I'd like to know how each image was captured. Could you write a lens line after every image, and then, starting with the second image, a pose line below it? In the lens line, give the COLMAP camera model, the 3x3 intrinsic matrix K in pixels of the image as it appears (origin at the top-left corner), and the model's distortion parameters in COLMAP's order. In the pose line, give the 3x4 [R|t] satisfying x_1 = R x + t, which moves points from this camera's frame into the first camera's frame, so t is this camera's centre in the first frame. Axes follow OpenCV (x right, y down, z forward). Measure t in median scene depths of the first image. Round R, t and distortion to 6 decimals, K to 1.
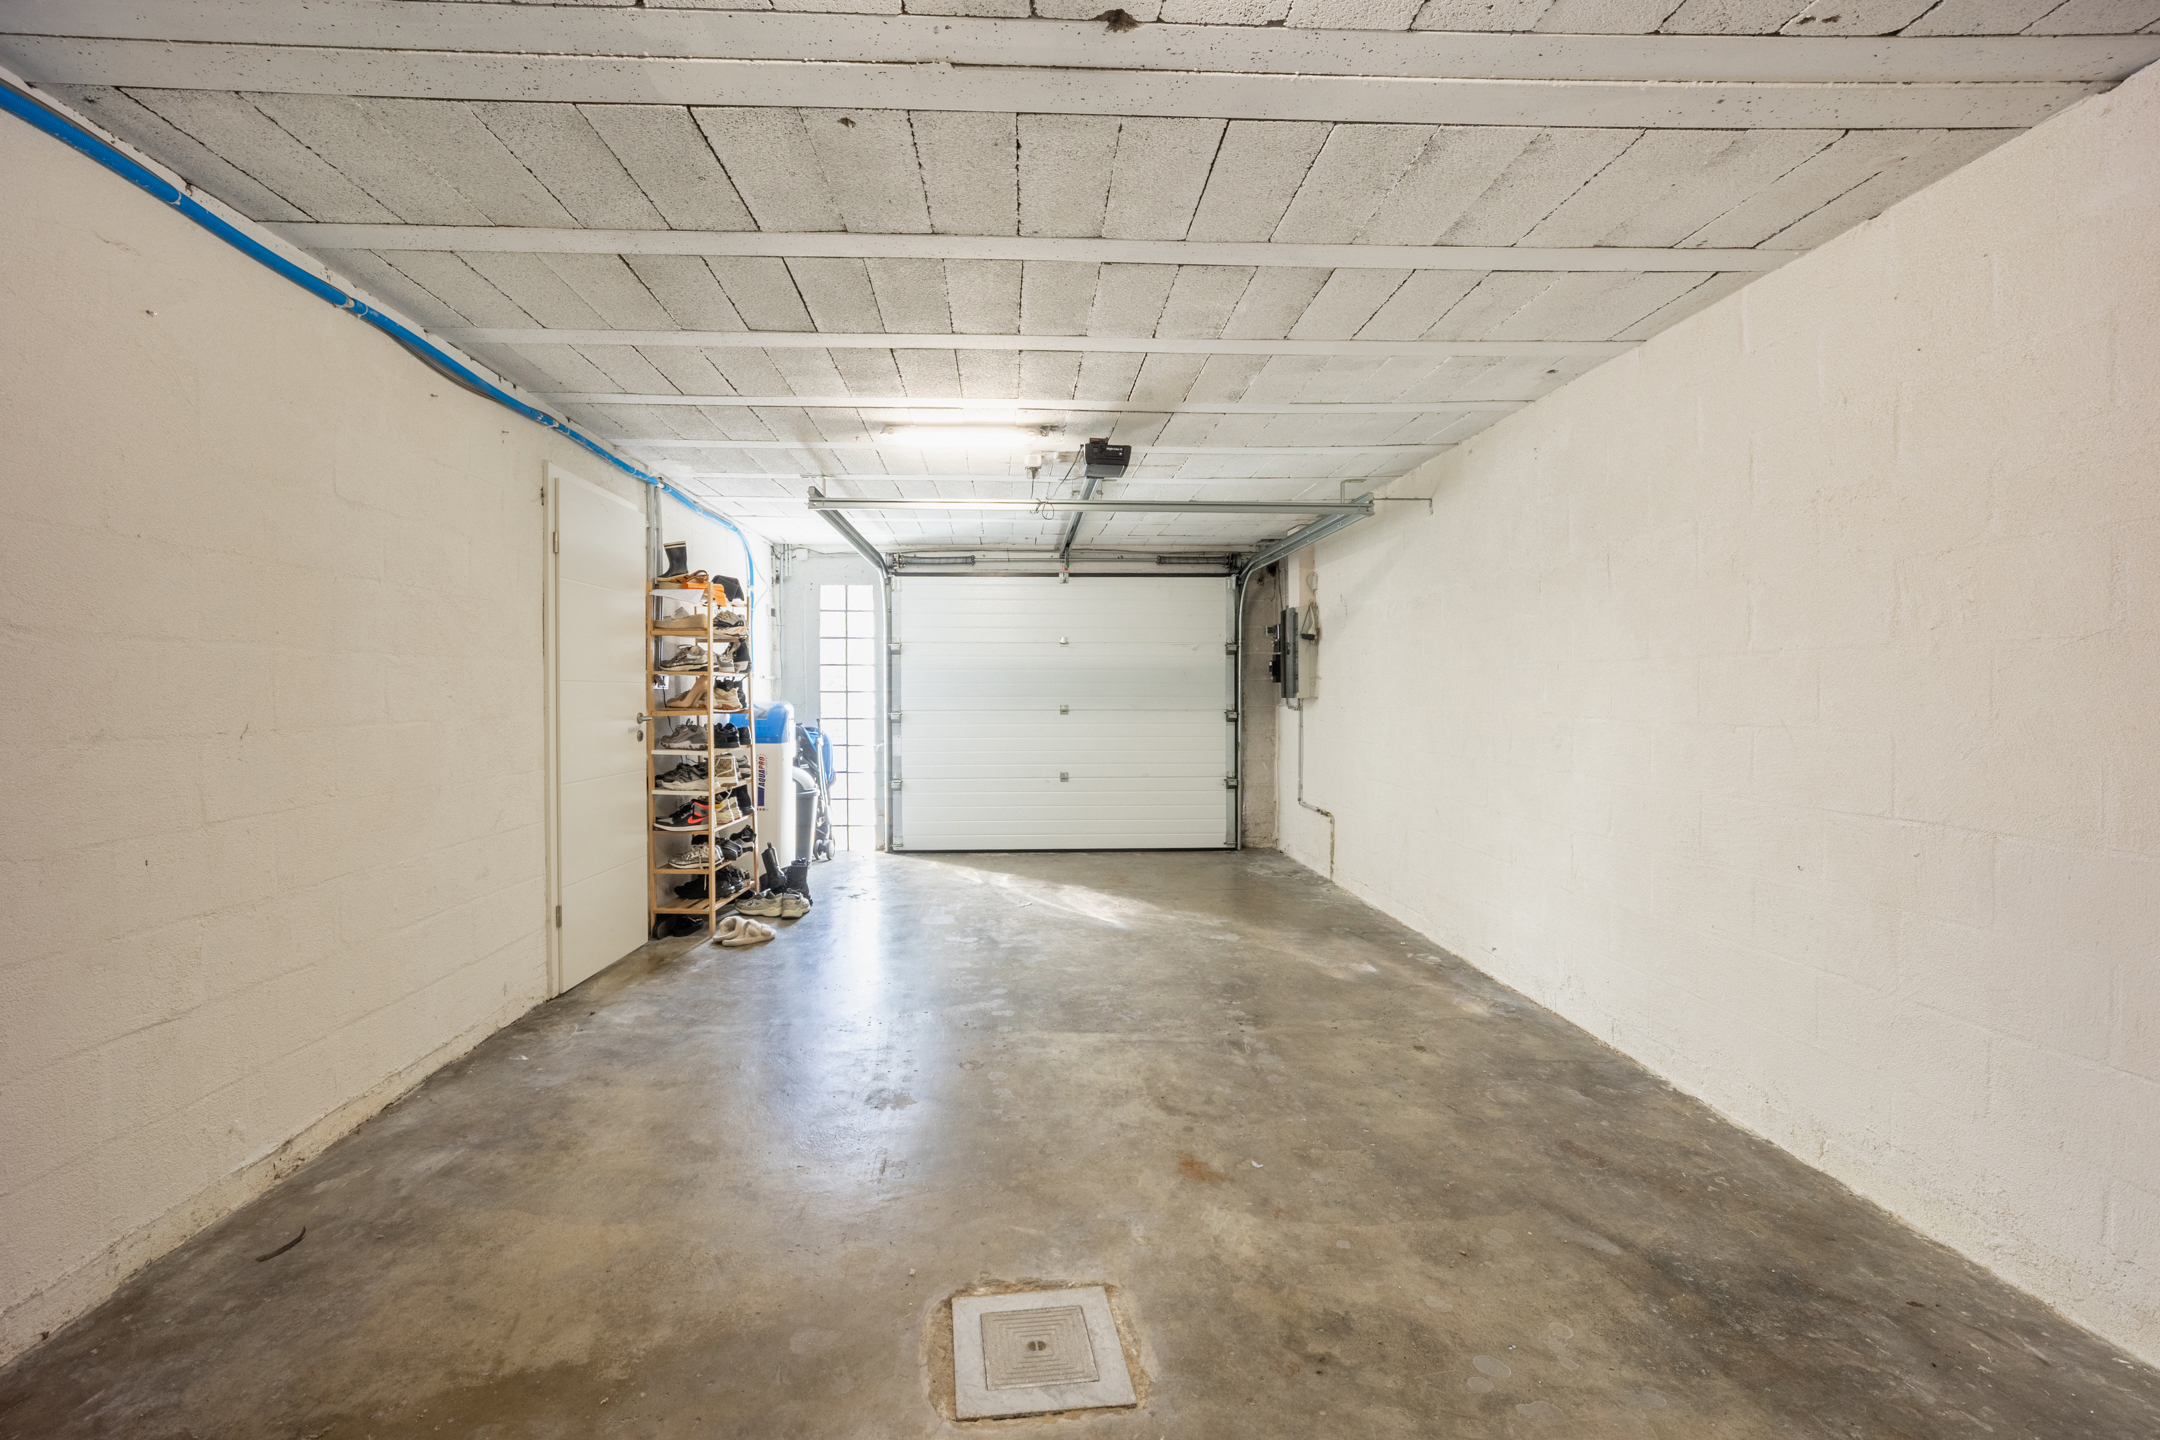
lens RADIAL K [[993.6, 0, 1070.6], [0, 993.6, 711.5], [0, 0, 1]] dist [0.000009, 0.000057]
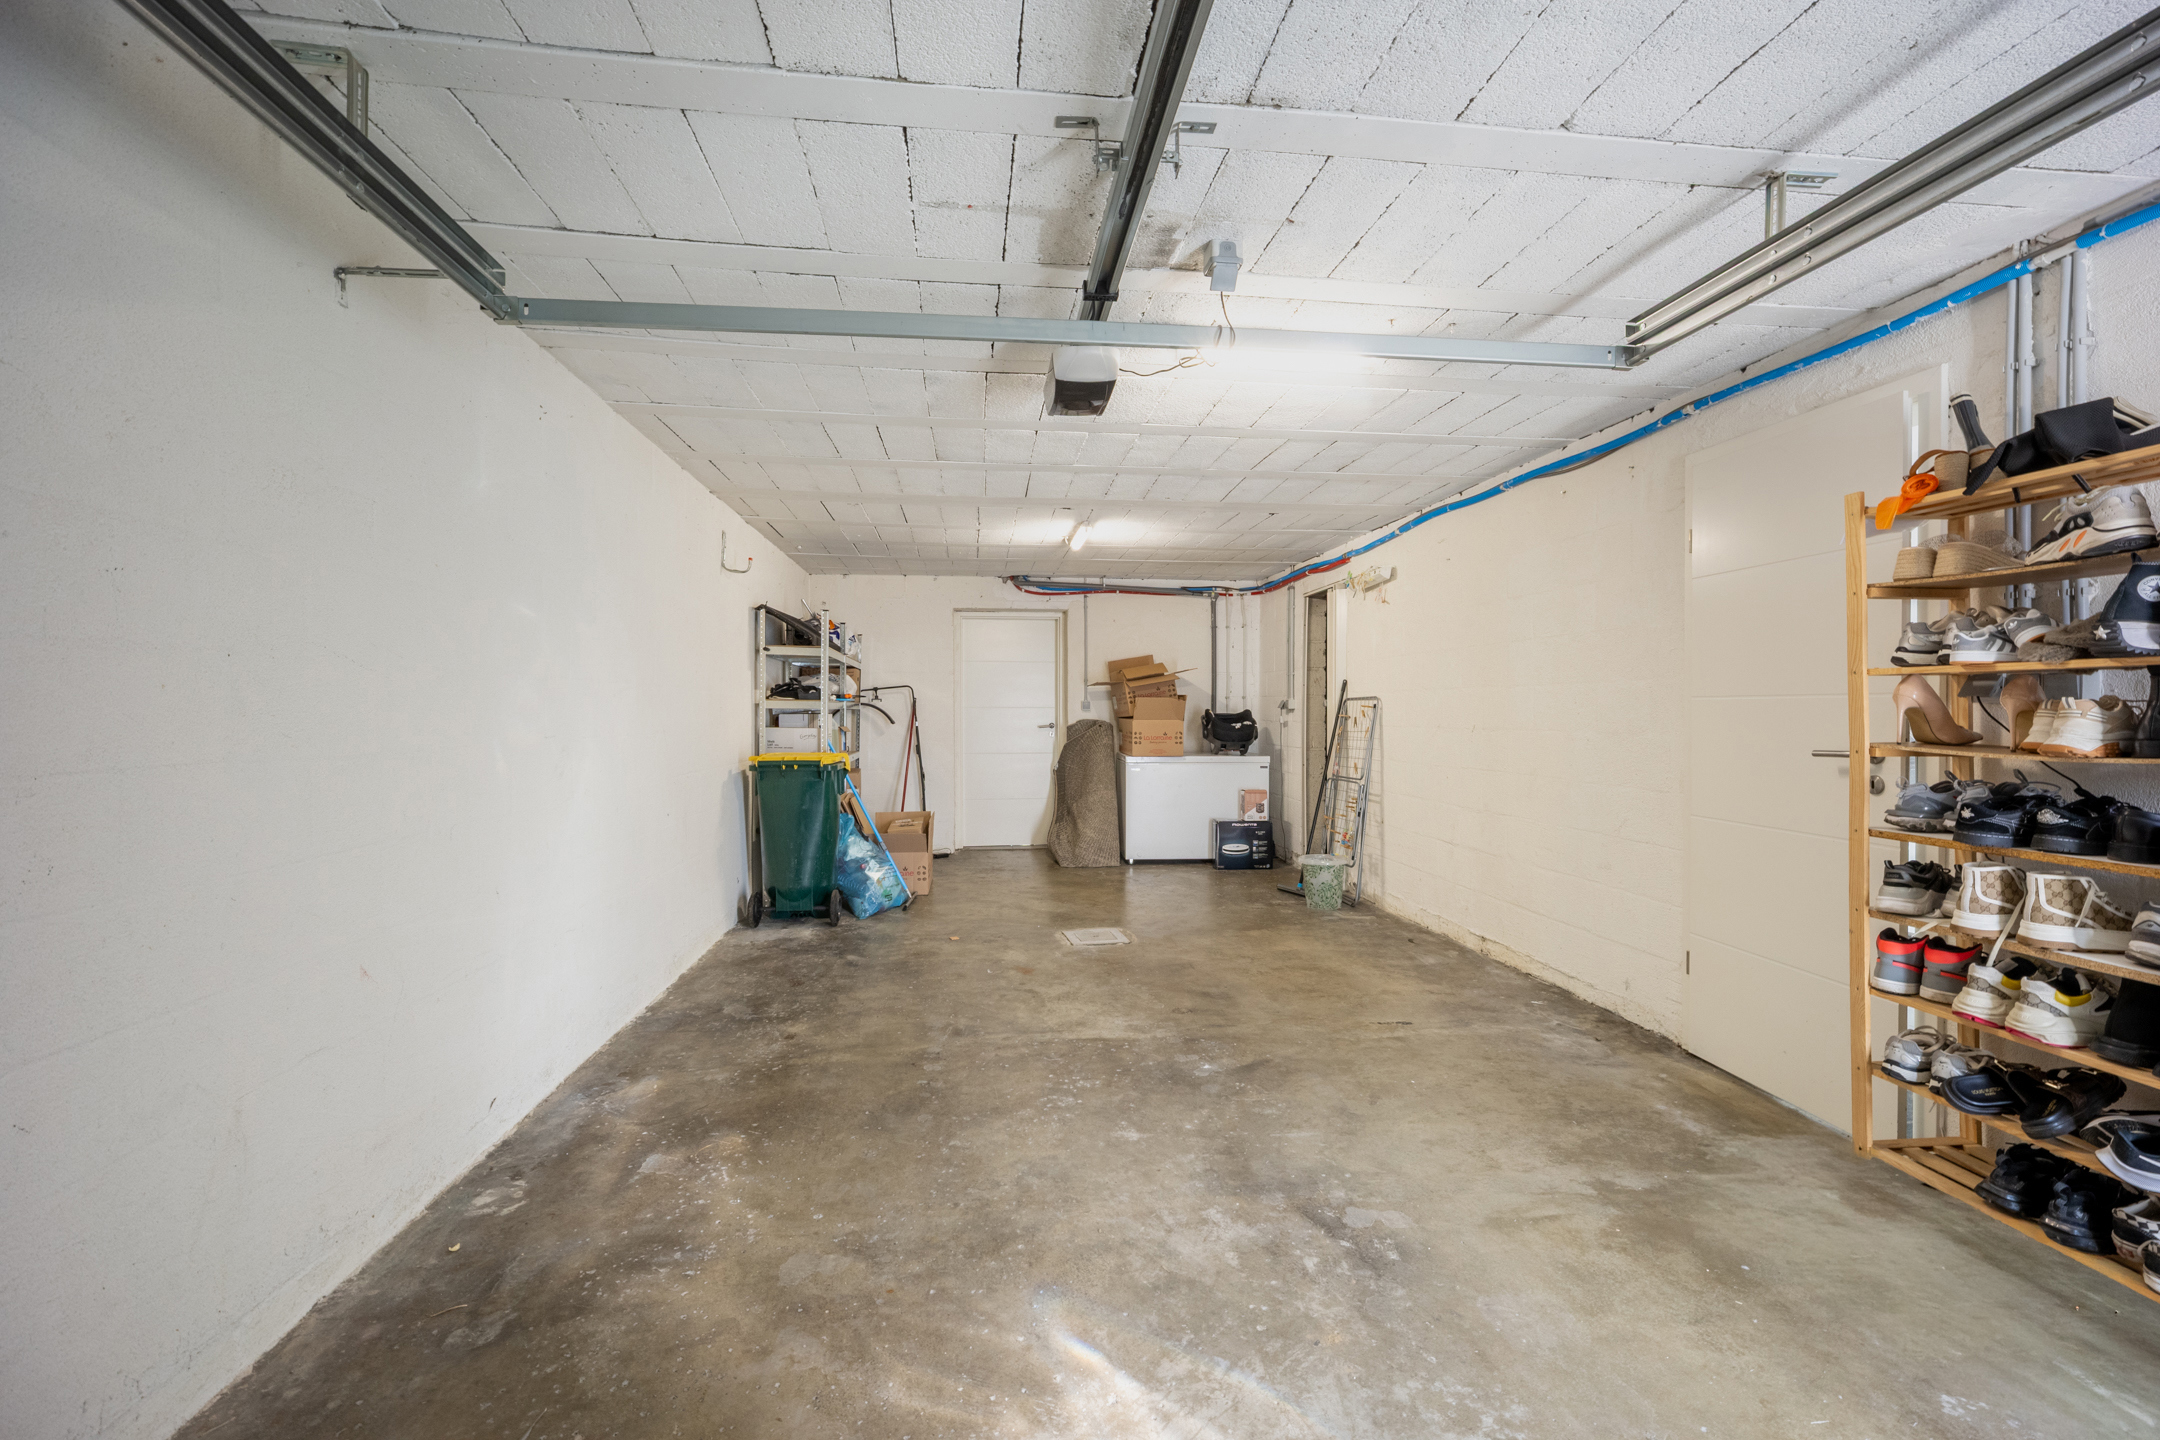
lens RADIAL K [[993.6, 0, 1070.6], [0, 993.6, 711.5], [0, 0, 1]] dist [0.000009, 0.000057]
pose [[-0.999054, 0.001824, -0.043439, 0.098357], [0.000934, 0.999789, 0.020515, -0.048121], [0.043467, 0.020455, -0.998845, 2.335049]]
